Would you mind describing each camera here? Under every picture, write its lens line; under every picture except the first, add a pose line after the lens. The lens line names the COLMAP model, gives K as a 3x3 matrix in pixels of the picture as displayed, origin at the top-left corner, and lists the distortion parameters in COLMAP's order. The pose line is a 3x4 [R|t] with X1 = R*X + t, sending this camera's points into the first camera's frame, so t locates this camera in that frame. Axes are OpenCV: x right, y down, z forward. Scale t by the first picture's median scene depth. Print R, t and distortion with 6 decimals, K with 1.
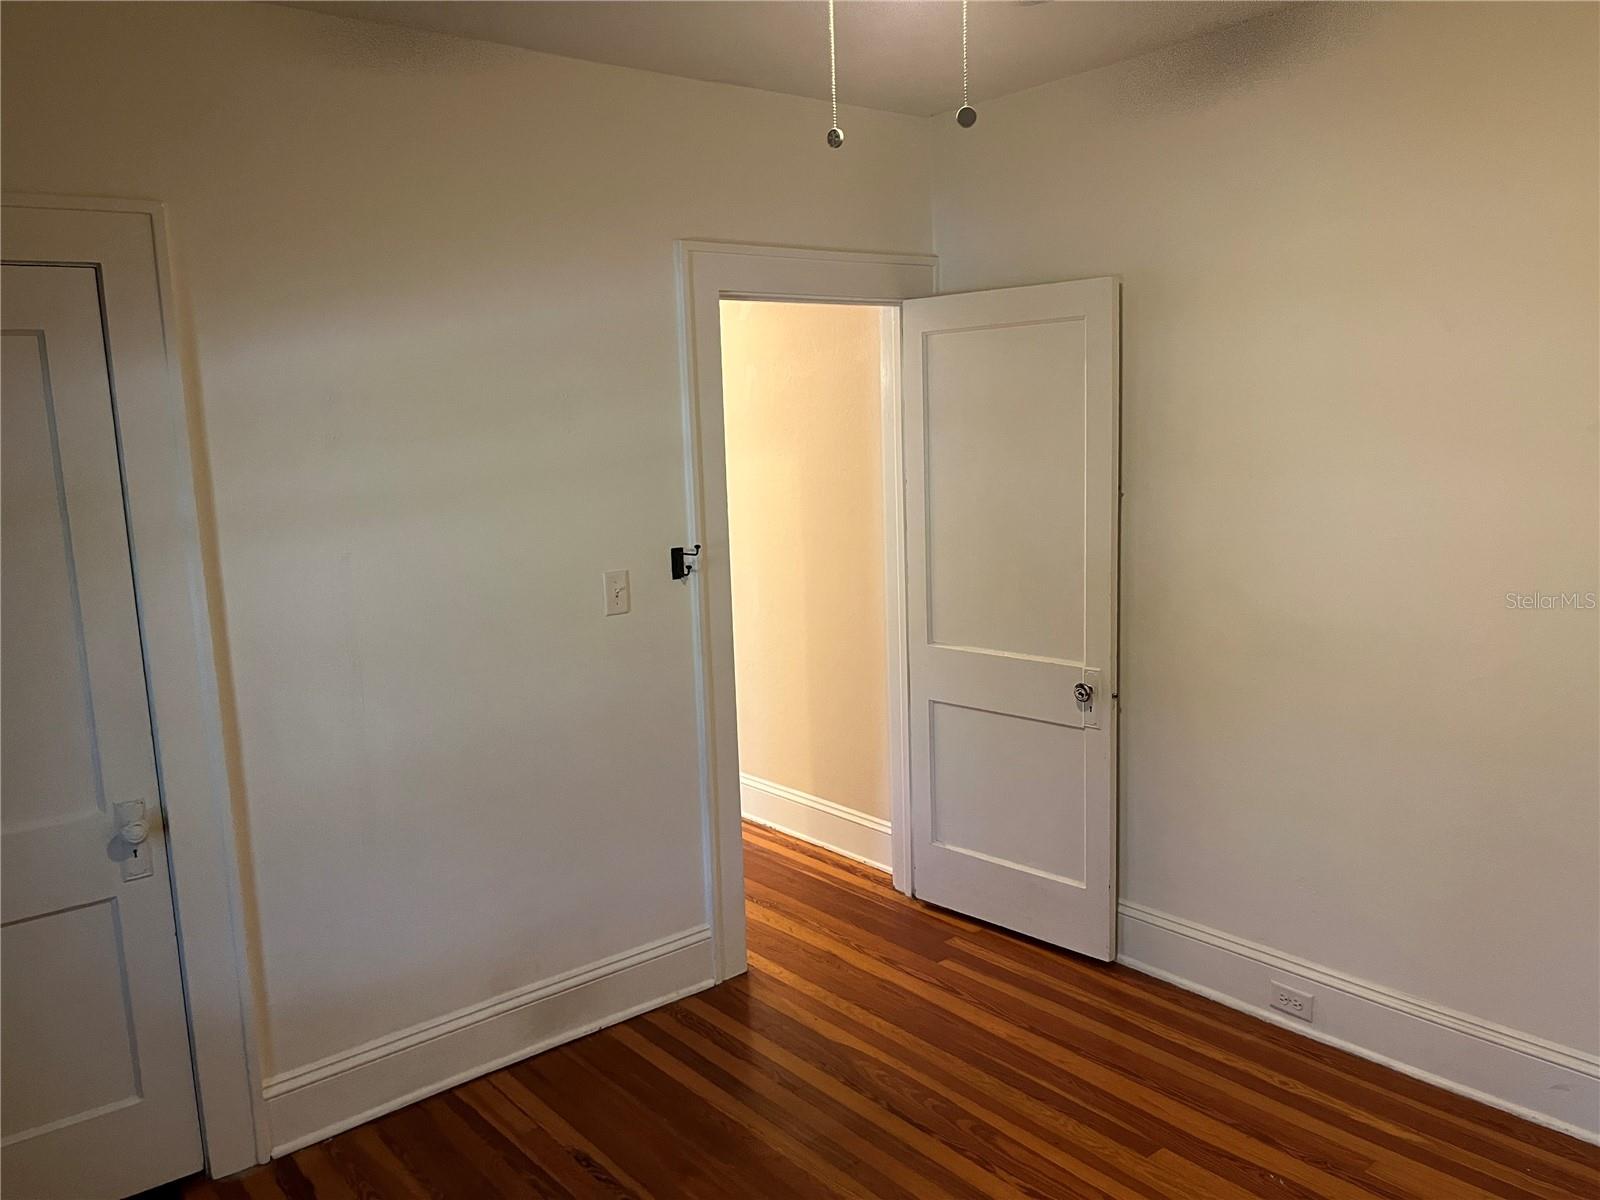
lens RADIAL K [[1209.2, 0, 797.7], [0, 1209.2, 595.4], [0, 0, 1]] dist [0.049973, -0.074597]
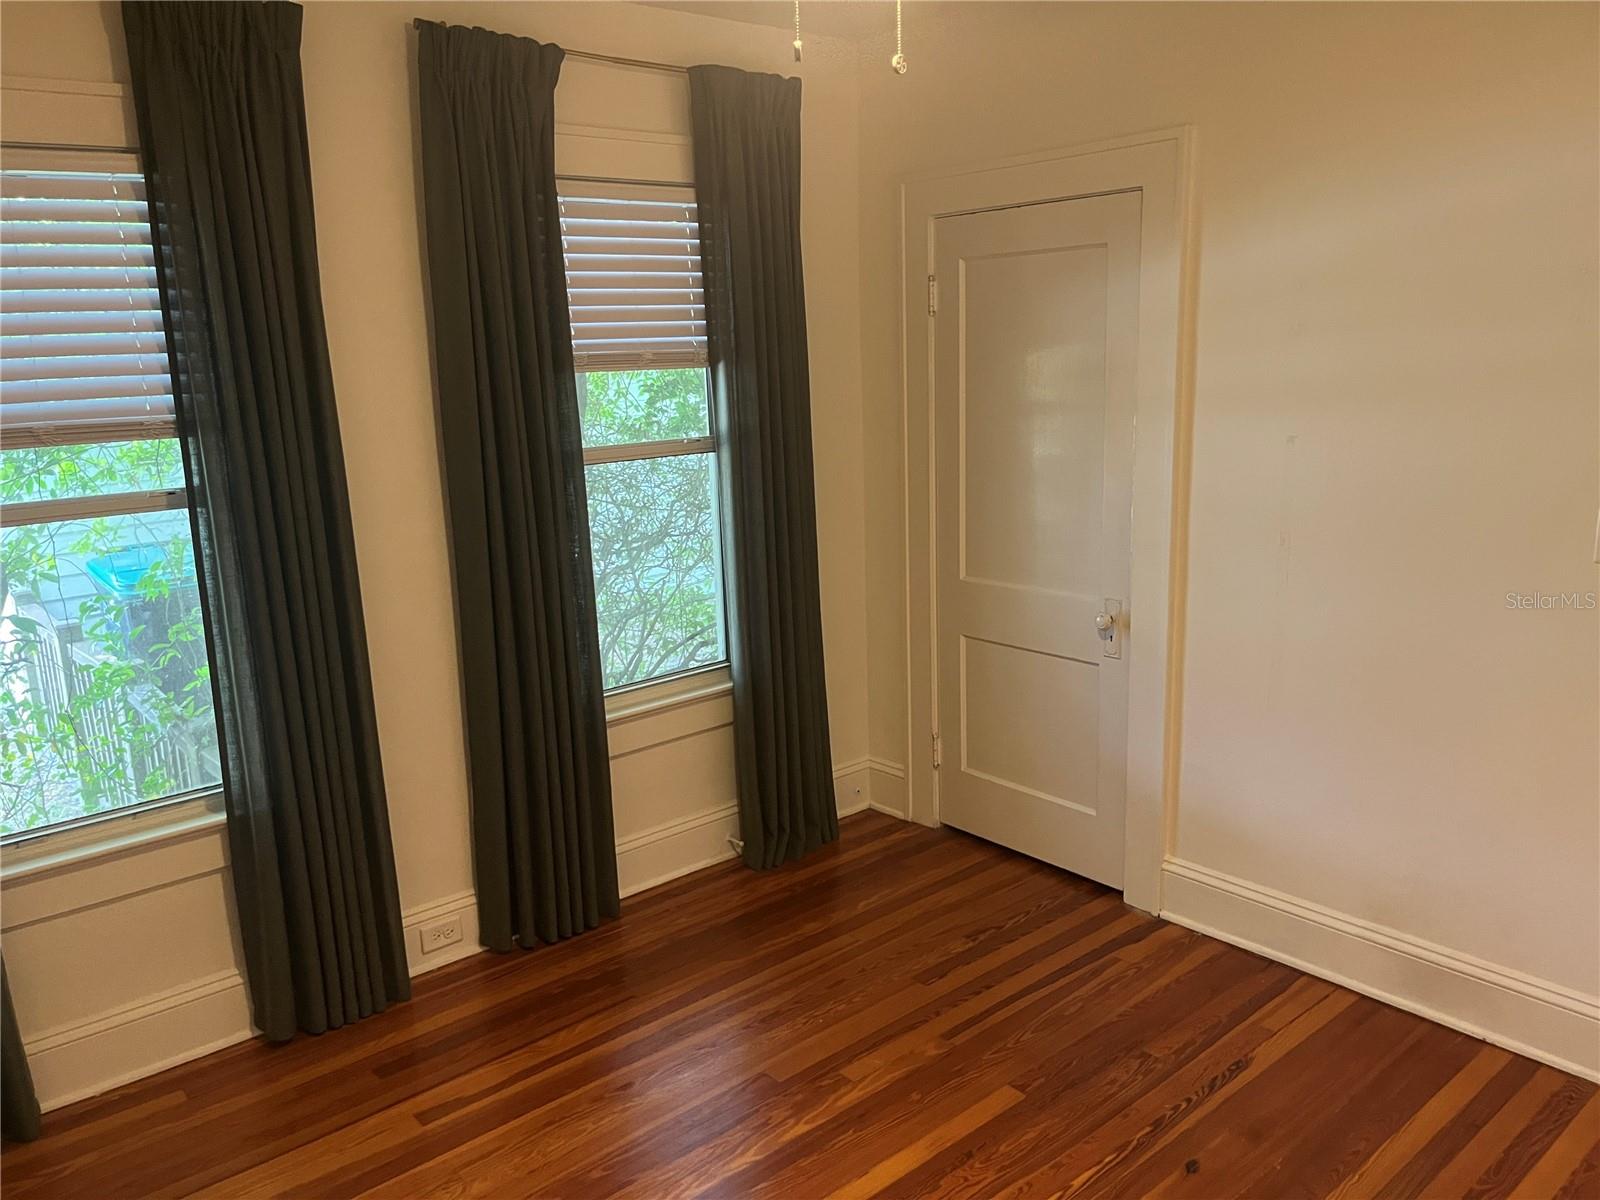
lens RADIAL K [[1209.2, 0, 798.3], [0, 1209.2, 606.7], [0, 0, 1]] dist [0.049973, -0.074597]
pose [[0.002942, 0.244315, -0.969691, 0.680775], [-0.101465, 0.964764, 0.242766, -0.101992], [0.994835, 0.097675, 0.027628, 0.566627]]
